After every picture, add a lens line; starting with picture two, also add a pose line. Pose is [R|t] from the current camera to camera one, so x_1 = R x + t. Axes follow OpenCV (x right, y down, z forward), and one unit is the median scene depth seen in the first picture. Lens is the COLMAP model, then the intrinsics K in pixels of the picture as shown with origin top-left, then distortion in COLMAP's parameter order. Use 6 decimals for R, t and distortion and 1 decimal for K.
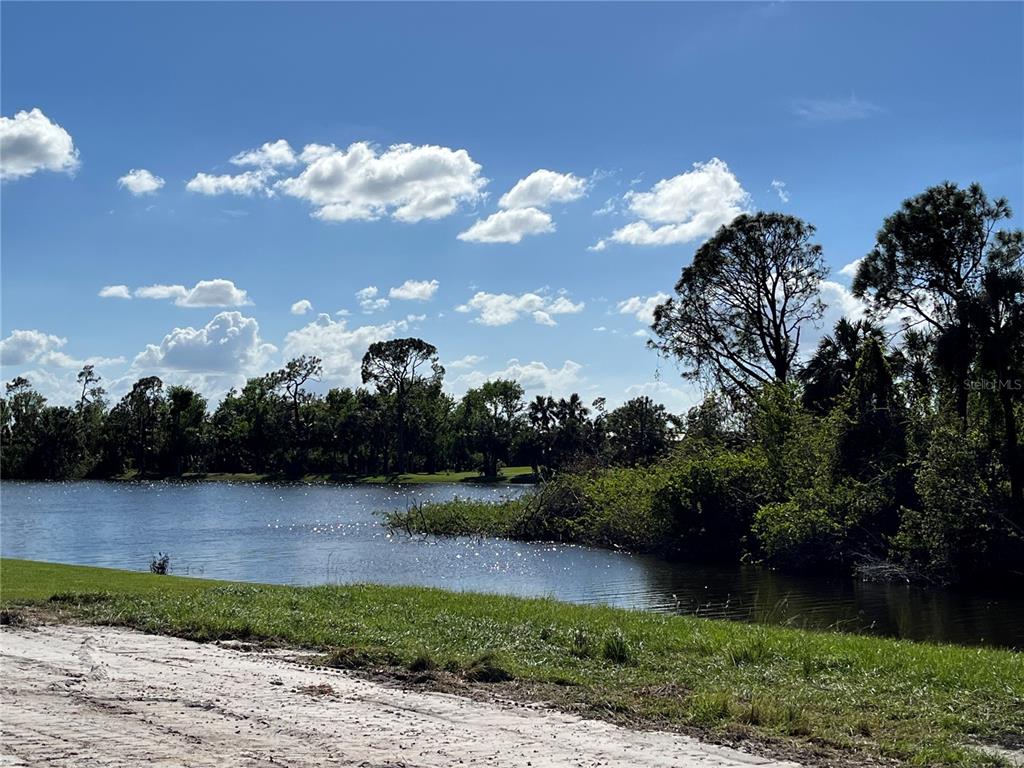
lens RADIAL K [[1486.5, 0, 526.1], [0, 1486.5, 382.1], [0, 0, 1]] dist [0.040762, 0.045535]
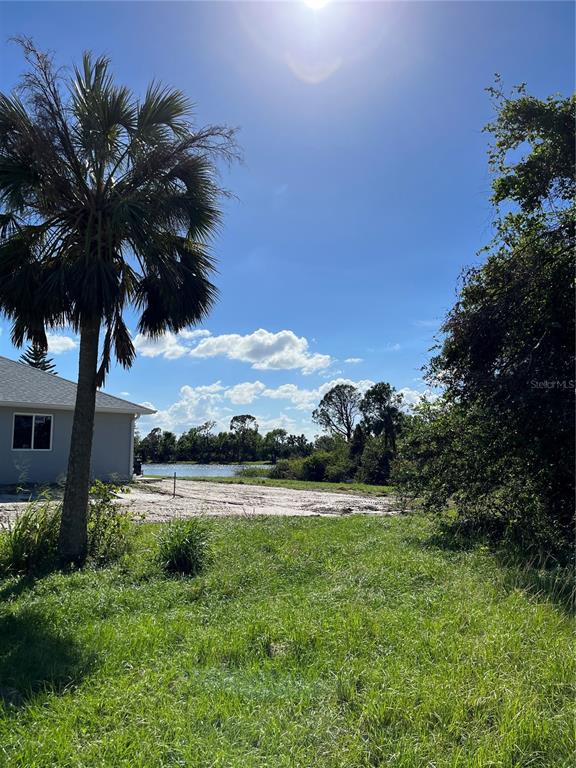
lens RADIAL K [[645.6, 0, 288.0], [0, 645.6, 384.0], [0, 0, 1]] dist [0.115195, -0.181588]
pose [[0.999673, 0.000597, -0.025580, 0.035866], [-0.002222, 0.997977, -0.063531, -0.009431], [0.025490, 0.063567, 0.997652, -0.270445]]
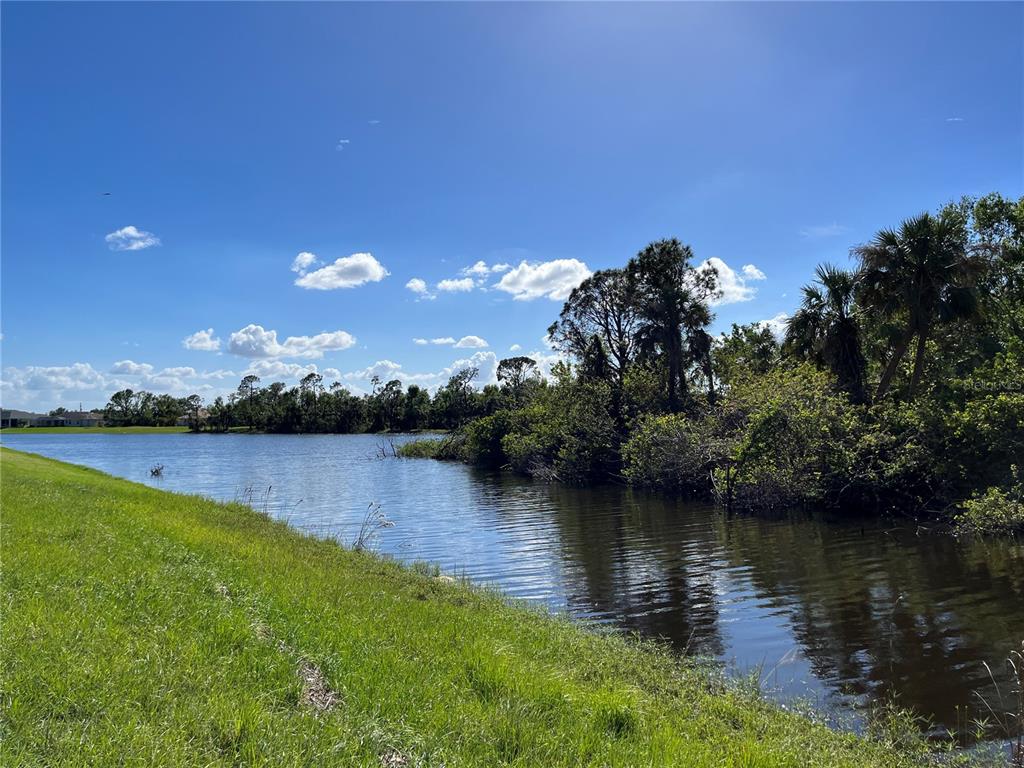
lens RADIAL K [[748.3, 0, 512.0], [0, 748.3, 337.0], [0, 0, 1]] dist [0.083465, -0.098553]
pose [[0.974246, -0.035941, -0.222605, 0.126936], [0.020840, 0.997342, -0.069821, 0.012062], [0.224523, 0.063384, 0.972405, 0.071416]]
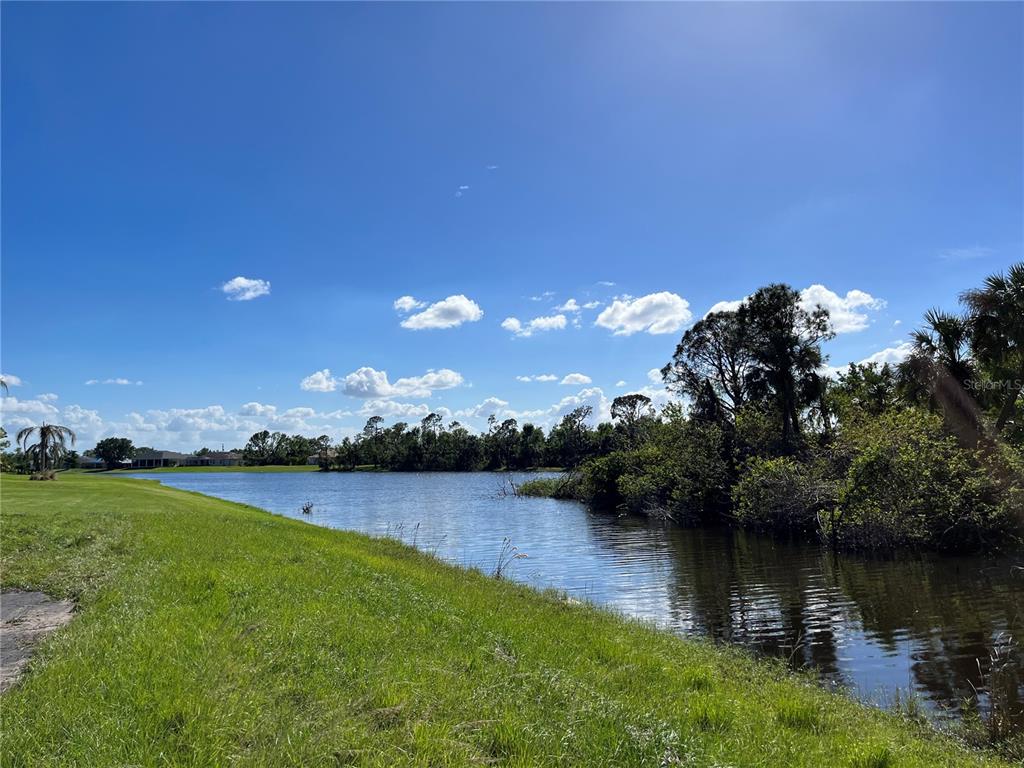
lens RADIAL K [[766.3, 0, 542.4], [0, 766.3, 360.3], [0, 0, 1]] dist [0.089205, -0.104297]
pose [[0.943738, -0.054603, -0.326156, 0.133454], [0.027704, 0.995861, -0.086559, 0.008597], [0.329532, 0.072653, 0.941345, 0.045252]]
